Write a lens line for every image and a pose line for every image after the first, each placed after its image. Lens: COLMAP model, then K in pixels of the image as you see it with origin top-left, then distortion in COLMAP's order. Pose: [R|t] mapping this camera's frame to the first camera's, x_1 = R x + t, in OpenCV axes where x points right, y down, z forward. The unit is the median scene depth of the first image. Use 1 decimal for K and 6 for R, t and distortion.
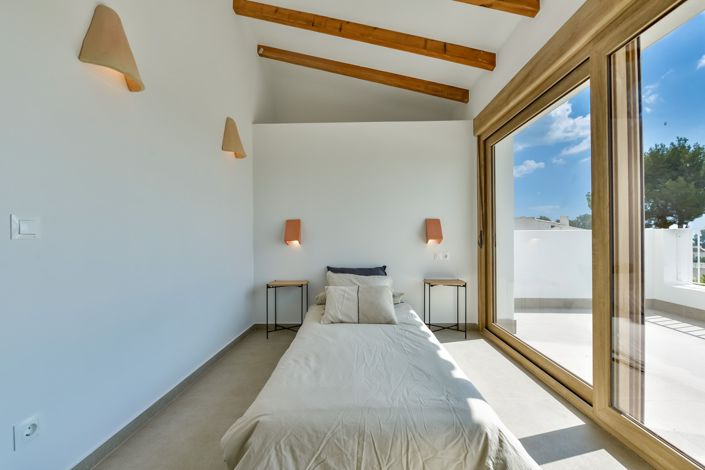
lens RADIAL K [[282.1, 0, 352.5], [0, 282.1, 235.0], [0, 0, 1]] dist [-0.008699, -0.000214]
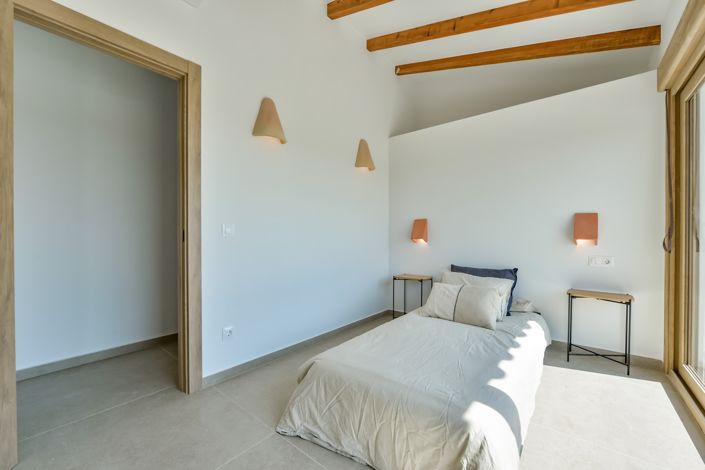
lens RADIAL K [[282.1, 0, 352.5], [0, 282.1, 235.0], [0, 0, 1]] dist [-0.008699, -0.000214]
pose [[0.789005, 0.003882, -0.614375, 0.320582], [0.001070, 0.999970, 0.007693, -0.004097], [0.614386, -0.006727, 0.788977, -0.015750]]
